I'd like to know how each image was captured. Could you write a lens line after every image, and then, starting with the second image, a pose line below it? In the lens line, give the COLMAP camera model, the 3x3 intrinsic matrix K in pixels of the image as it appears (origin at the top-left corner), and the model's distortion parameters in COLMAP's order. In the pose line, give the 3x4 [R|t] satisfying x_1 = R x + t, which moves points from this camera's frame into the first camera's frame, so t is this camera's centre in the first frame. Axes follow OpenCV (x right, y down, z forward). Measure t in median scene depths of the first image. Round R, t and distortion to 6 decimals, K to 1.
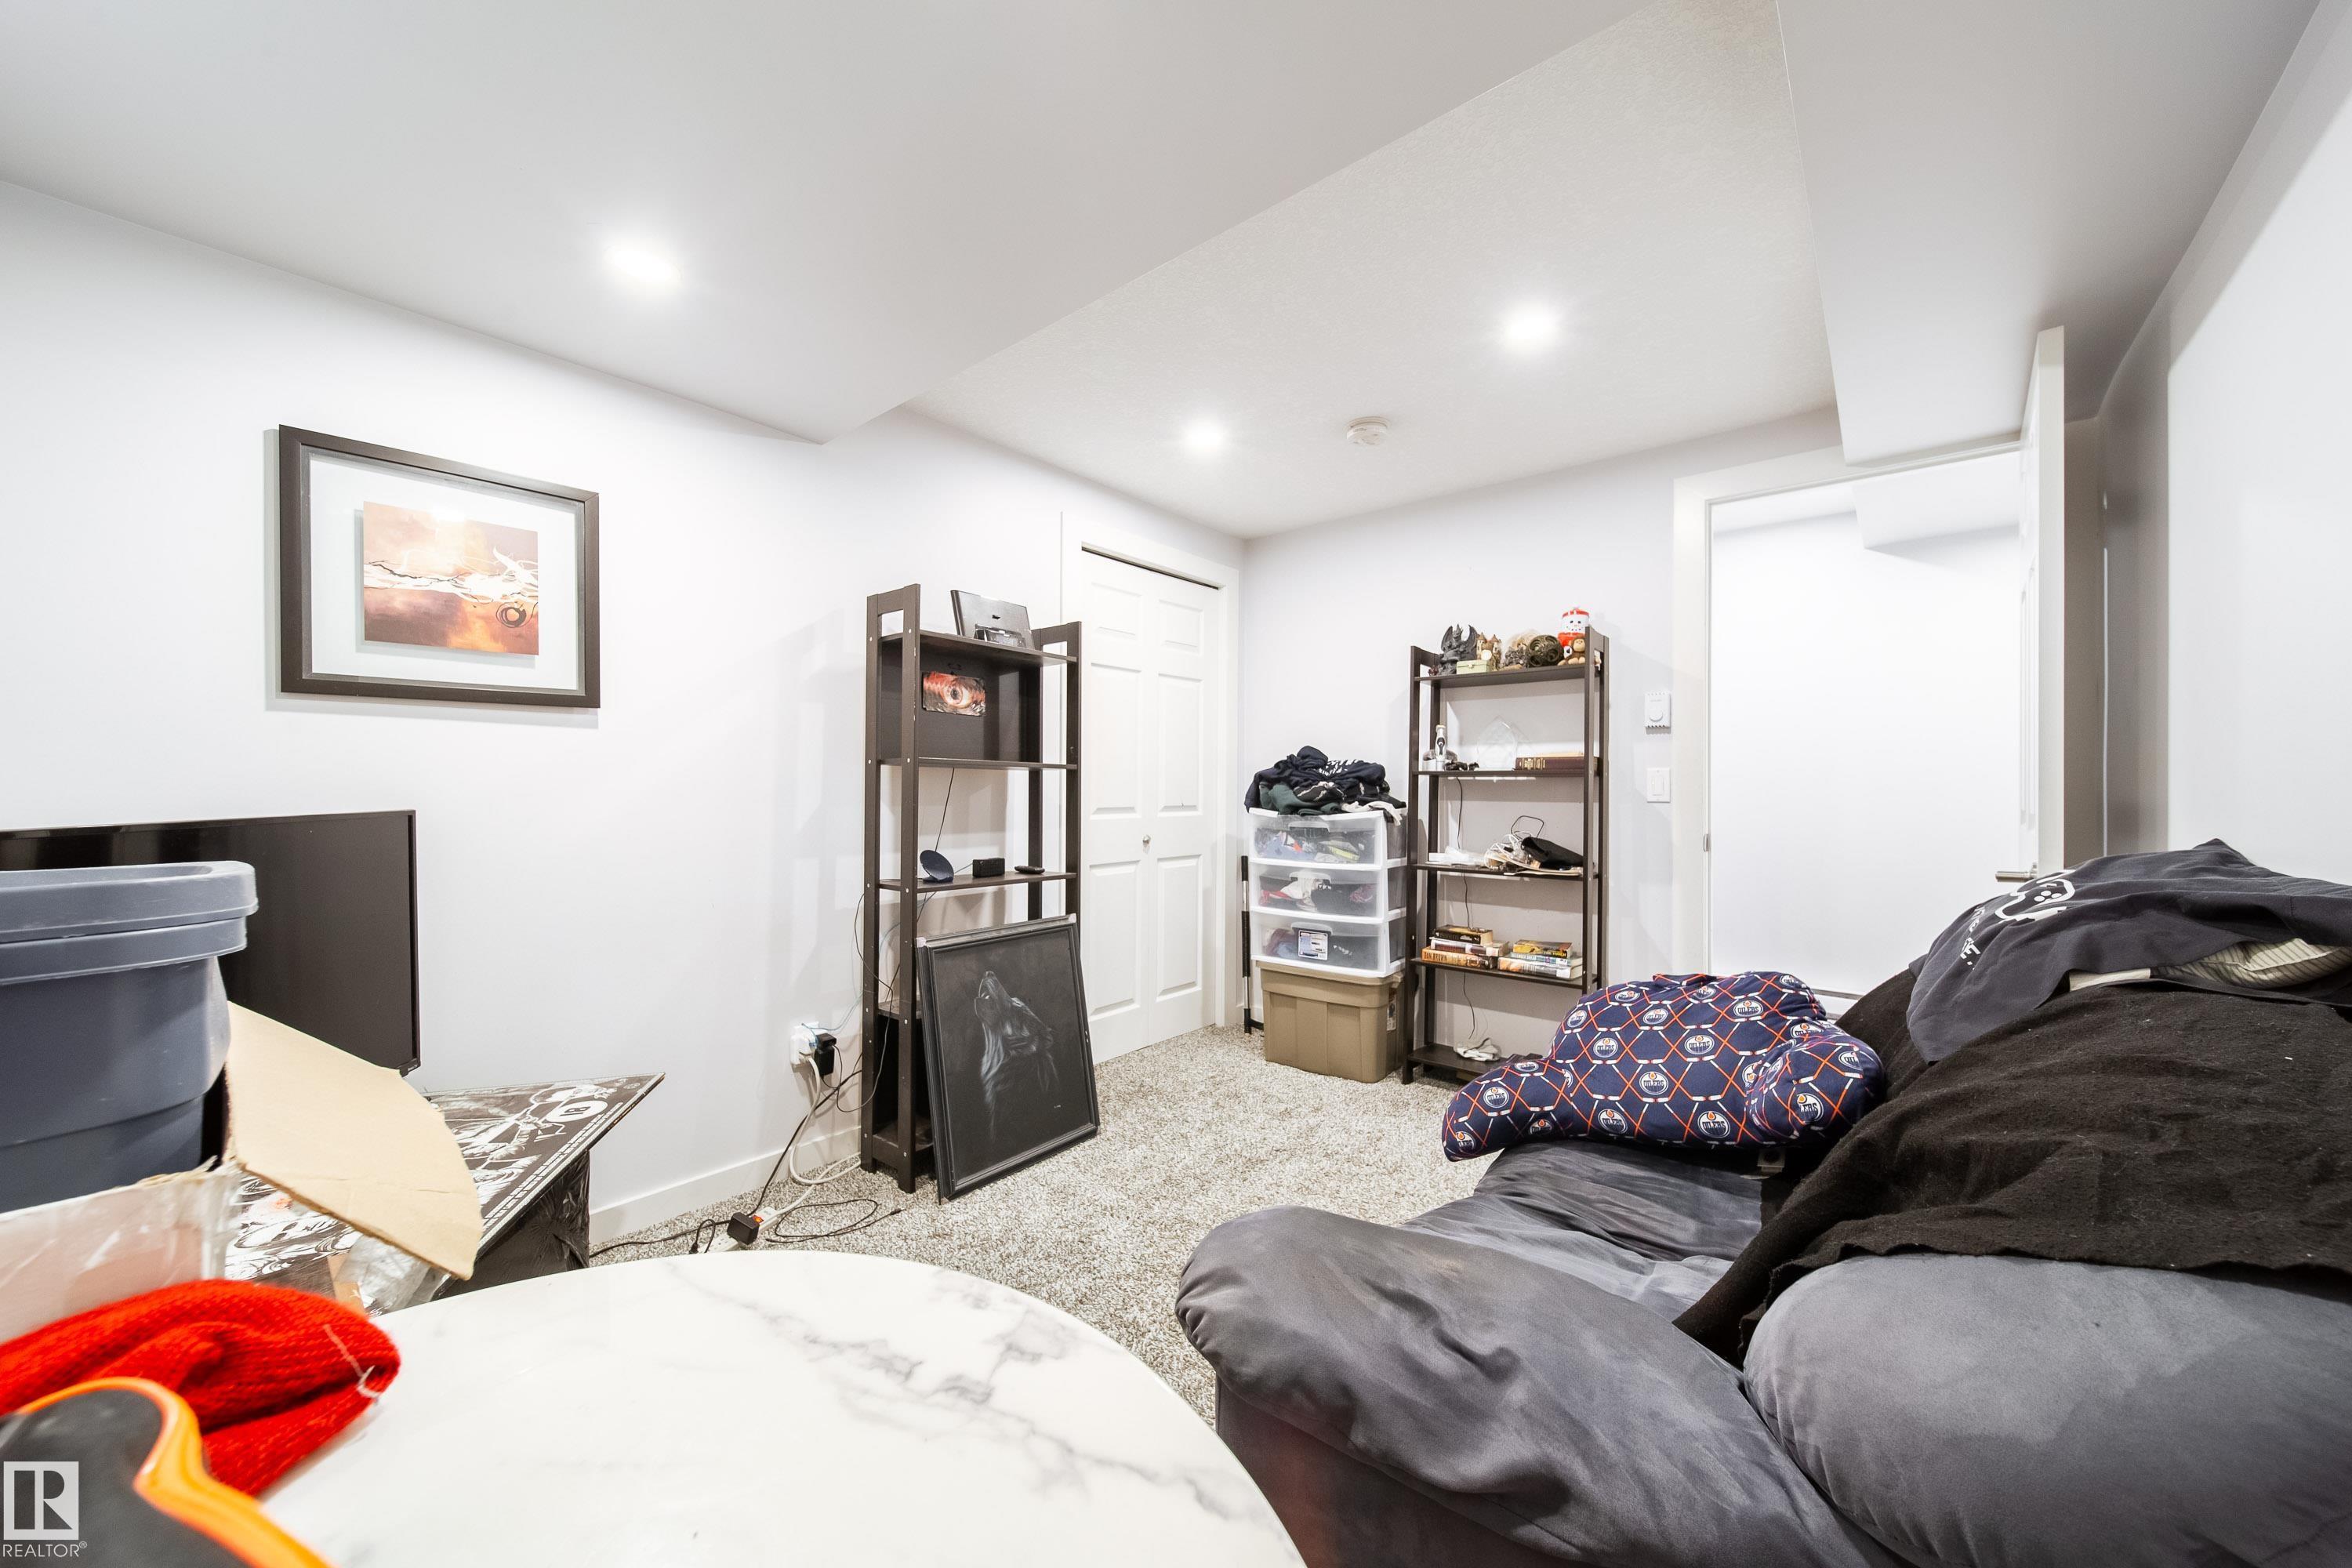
lens RADIAL K [[848.3, 0, 1173.3], [0, 848.3, 781.6], [0, 0, 1]] dist [0.001087, -0.000342]
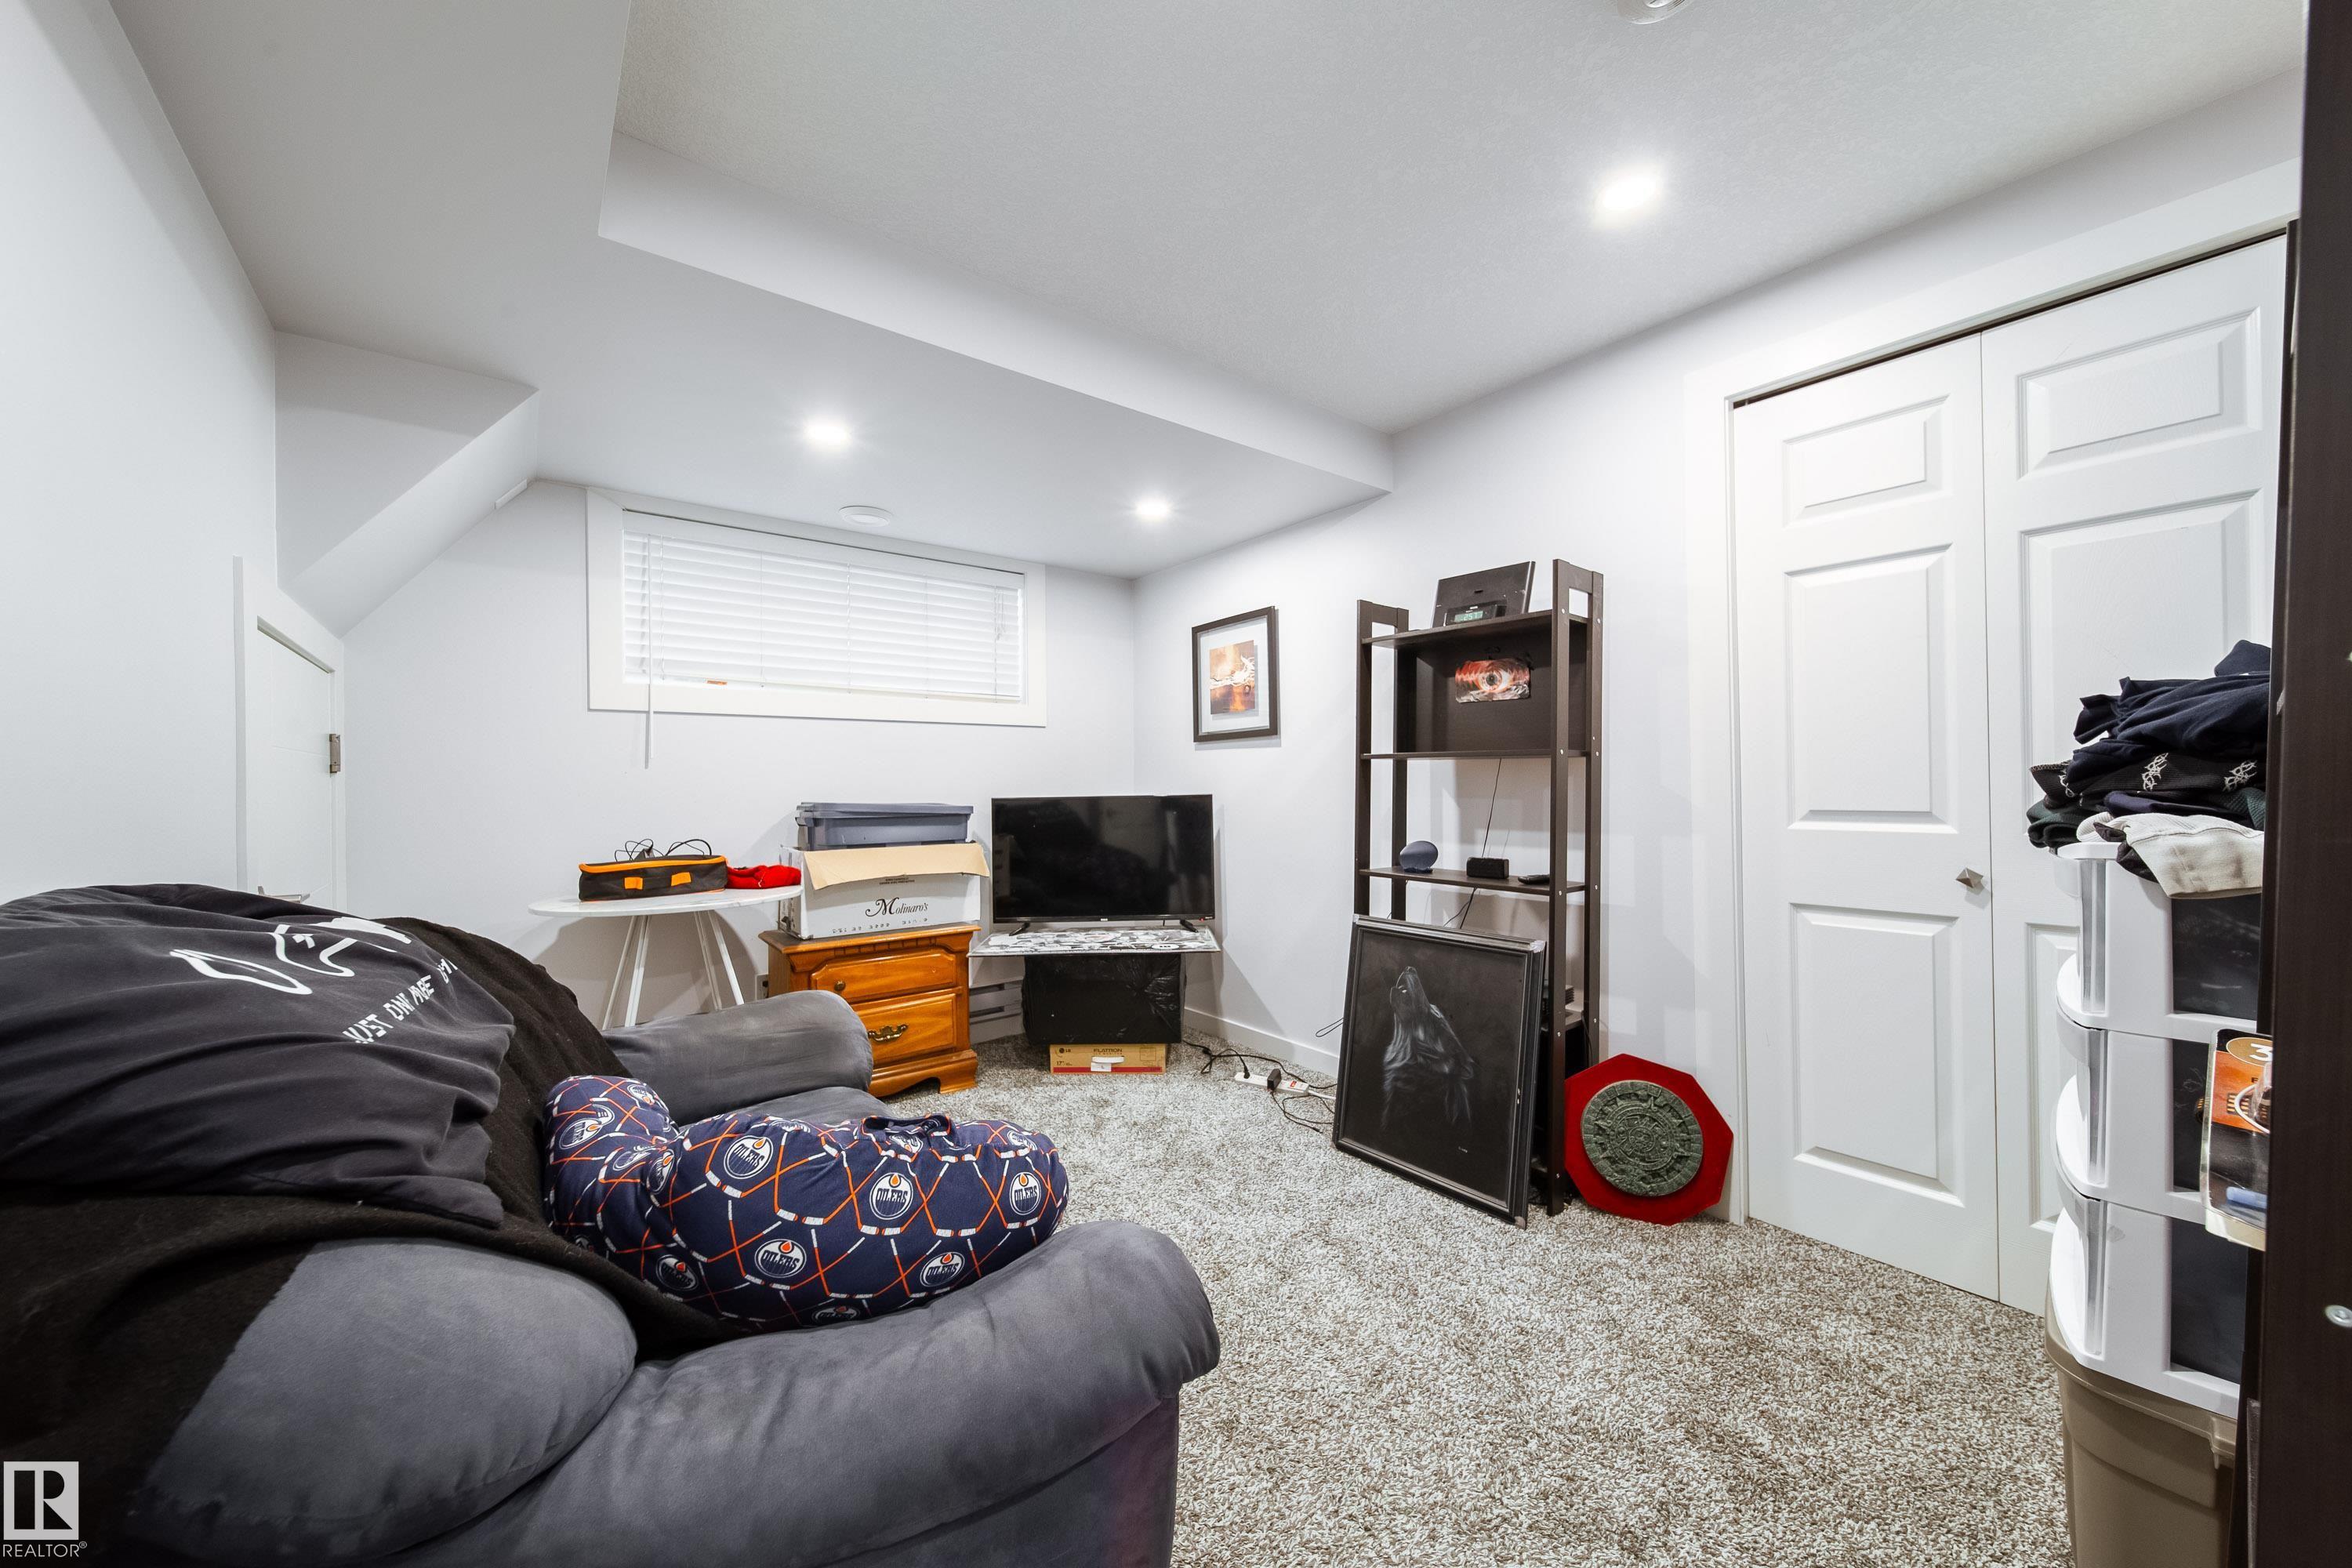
lens RADIAL K [[848.3, 0, 1173.3], [0, 848.3, 781.6], [0, 0, 1]] dist [0.001087, -0.000342]
pose [[-0.199288, -0.006088, -0.979922, 0.813938], [0.014697, 0.999850, -0.009200, 0.013699], [0.979831, -0.016235, -0.199169, 0.940832]]
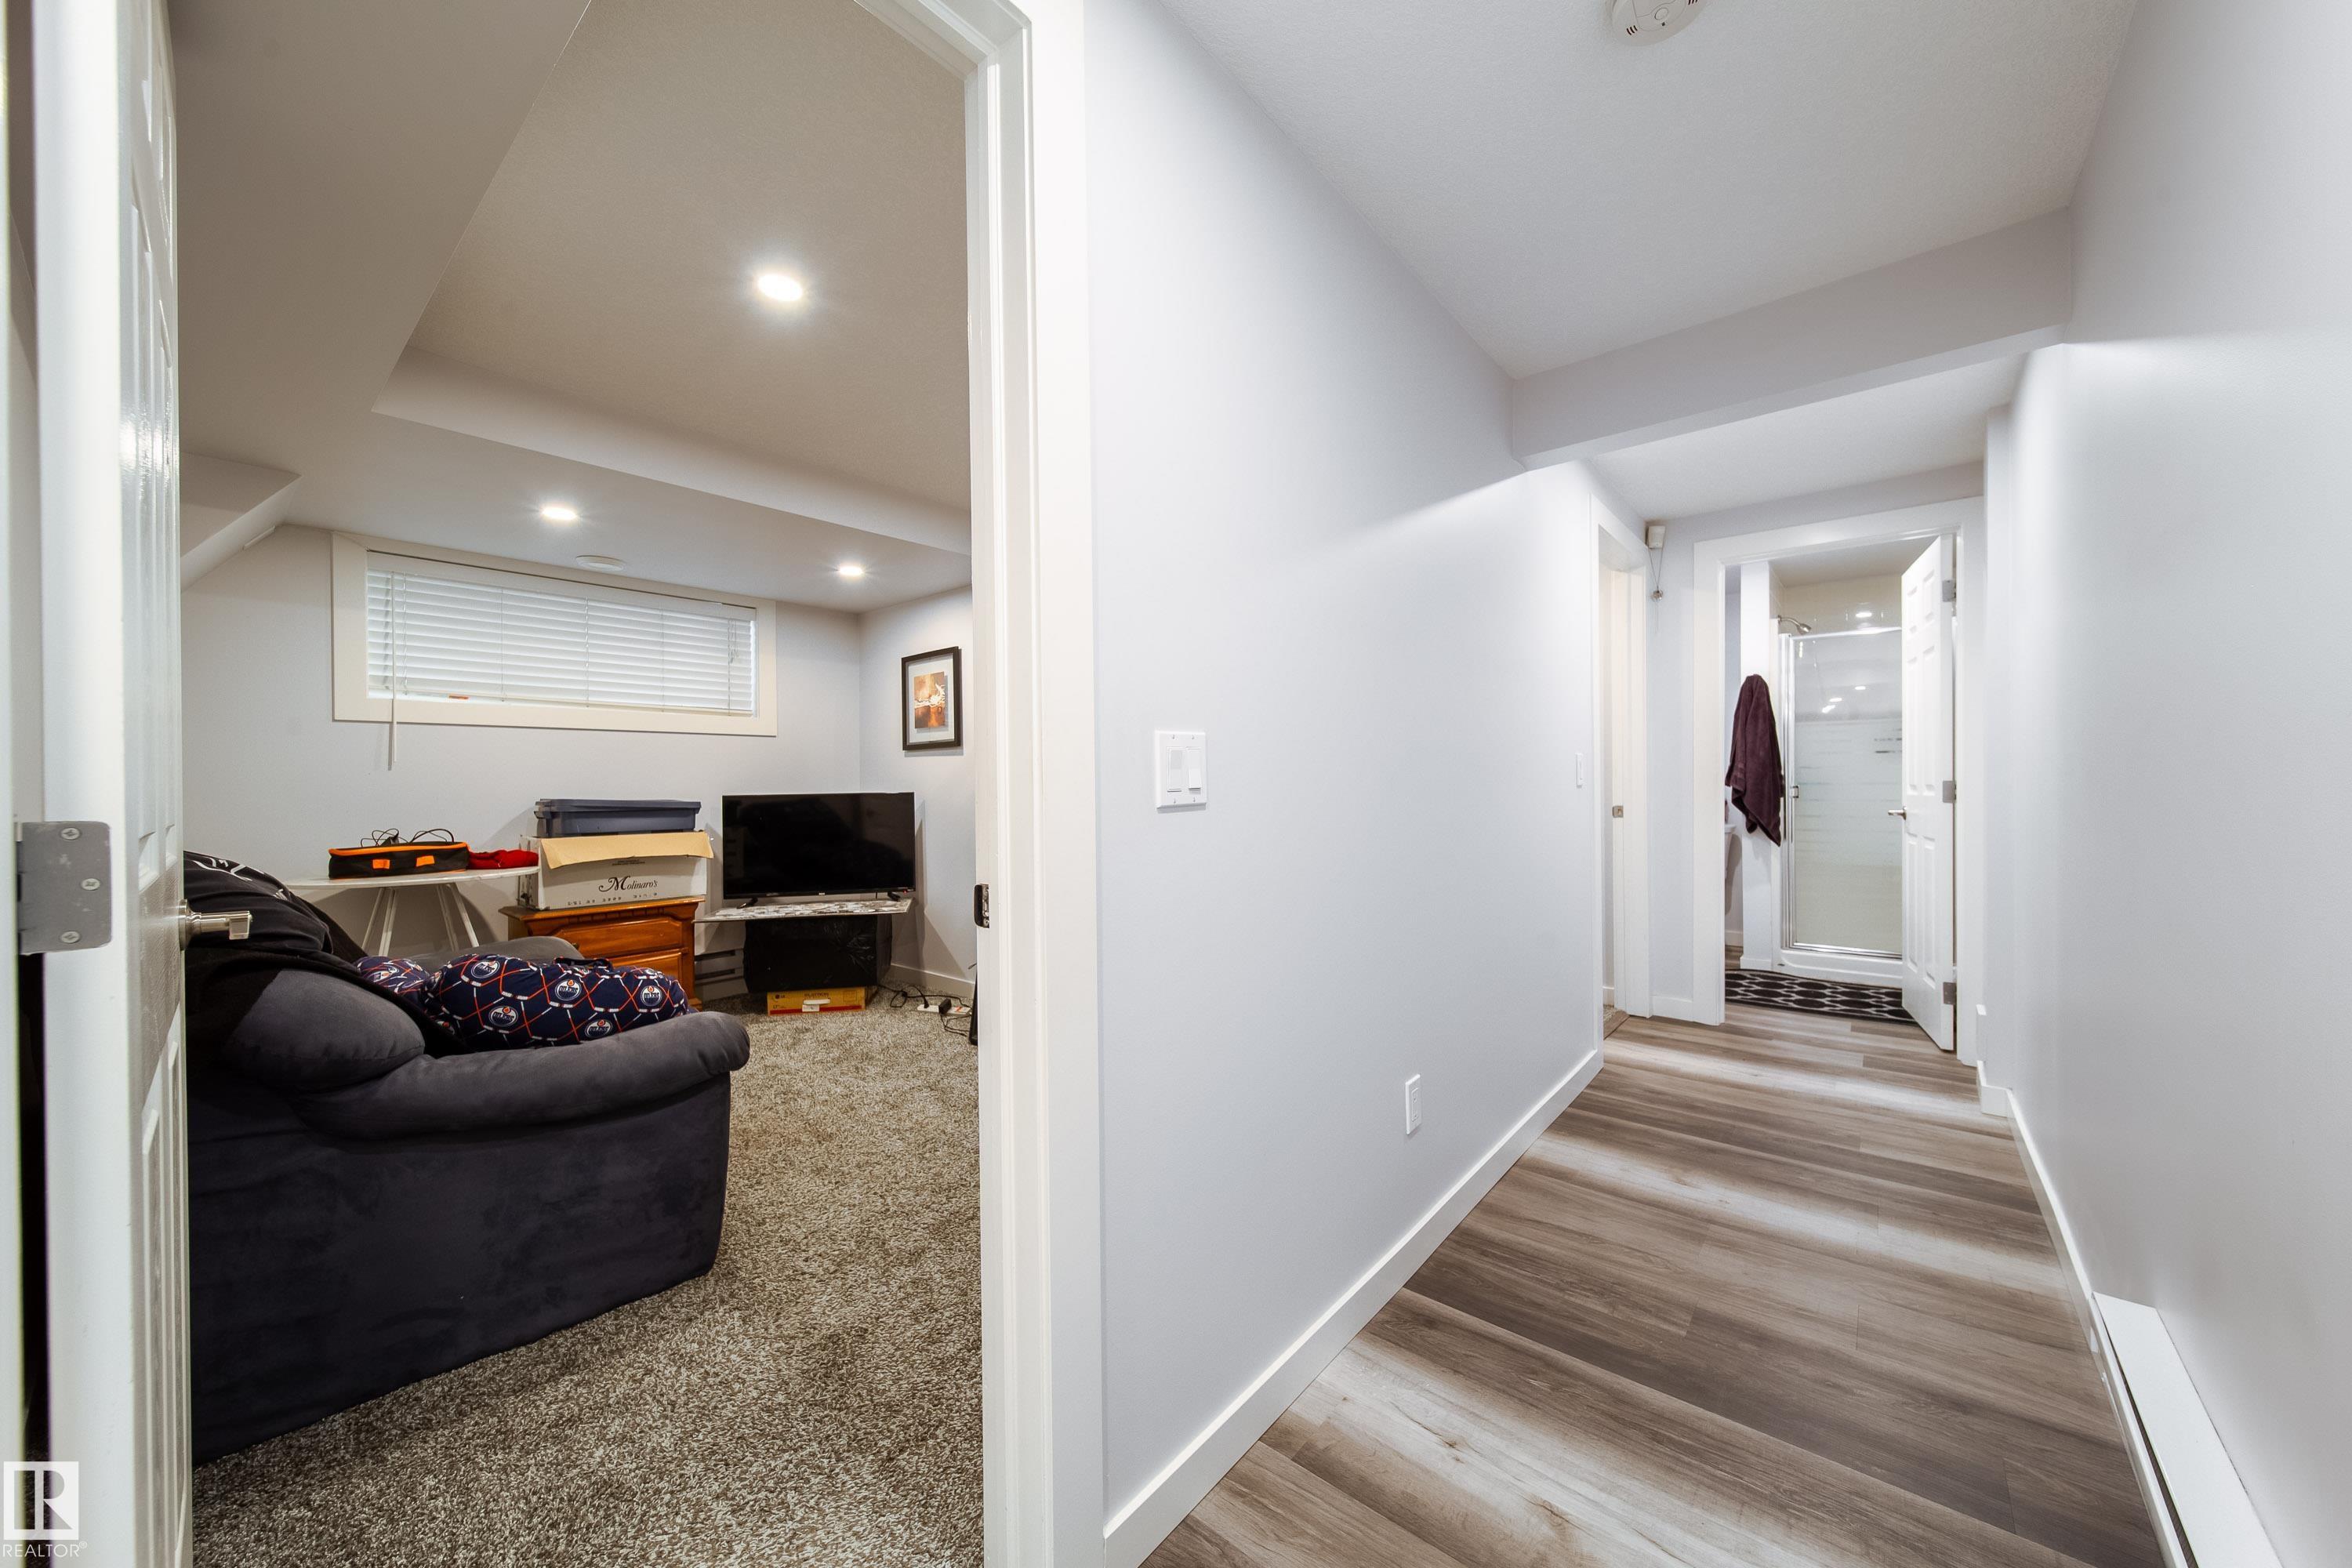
lens RADIAL K [[844.5, 0, 1176.0], [0, 844.5, 784.0], [0, 0, 1]] dist [0.001525, -0.000020]
pose [[0.014749, -0.004381, -0.999882, 1.211905], [0.014227, 0.999890, -0.004171, 0.020721], [0.999790, -0.014164, 0.014810, 1.258835]]
